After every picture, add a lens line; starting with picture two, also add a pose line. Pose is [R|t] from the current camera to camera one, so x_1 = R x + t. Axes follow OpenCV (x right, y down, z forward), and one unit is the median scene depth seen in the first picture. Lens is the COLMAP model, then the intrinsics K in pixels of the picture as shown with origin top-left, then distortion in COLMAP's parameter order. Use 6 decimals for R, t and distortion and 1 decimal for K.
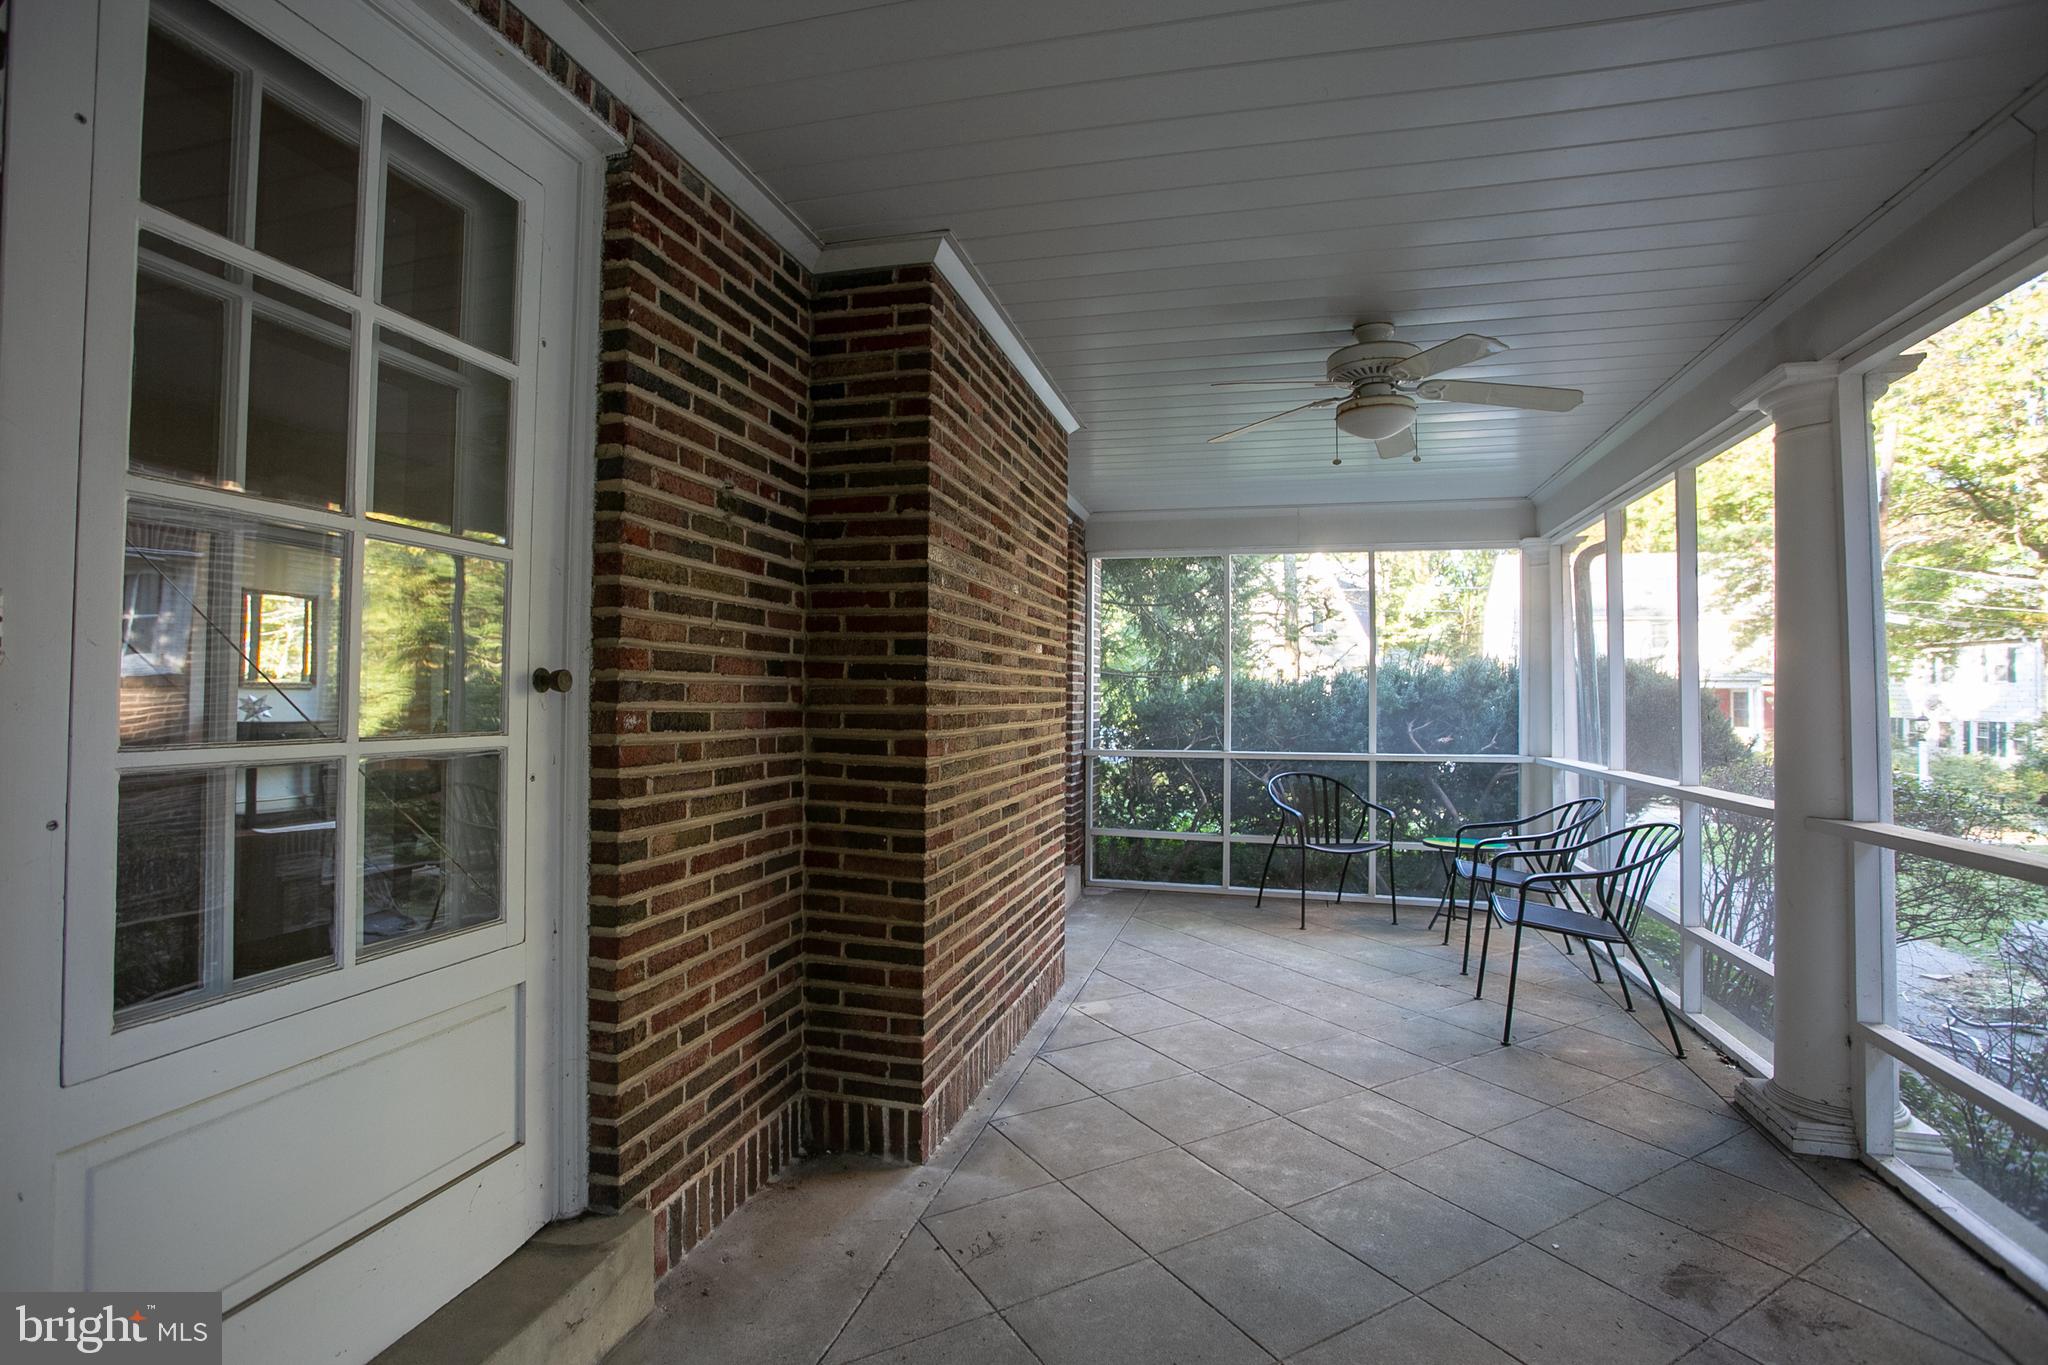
lens RADIAL K [[1006.6, 0, 1024.3], [0, 1006.6, 679.0], [0, 0, 1]] dist [-0.042690, 0.001923]
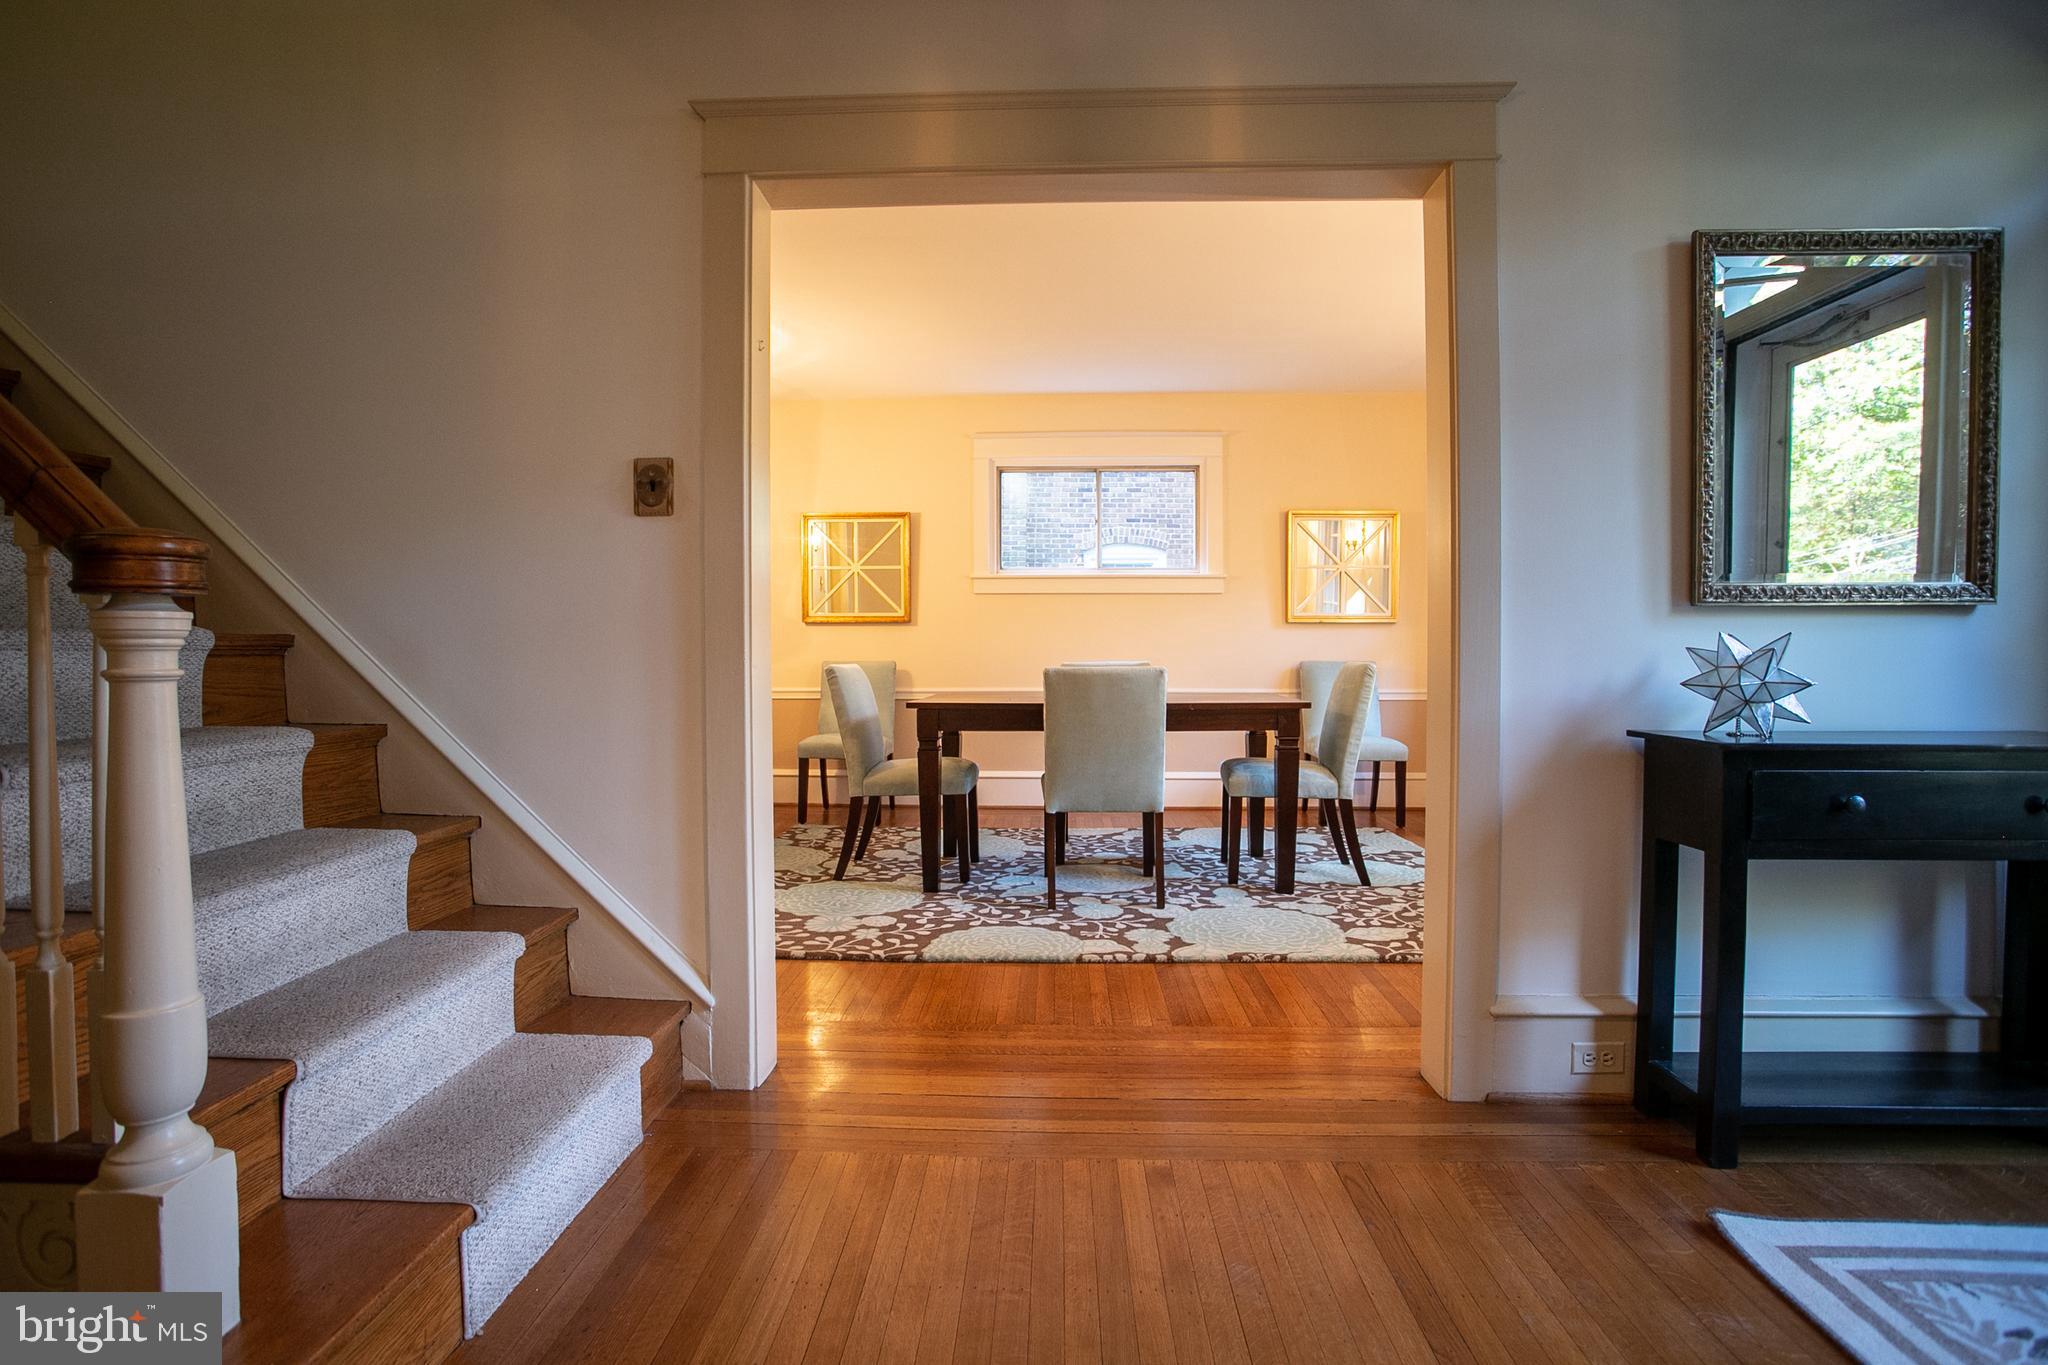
lens RADIAL K [[1006.6, 0, 1028.8], [0, 1006.6, 679.2], [0, 0, 1]] dist [-0.042690, 0.001923]
pose [[0.202280, 0.029370, -0.978887, -0.578343], [0.018411, 0.999259, 0.033786, 0.016155], [0.979155, -0.024857, 0.201590, 0.773051]]
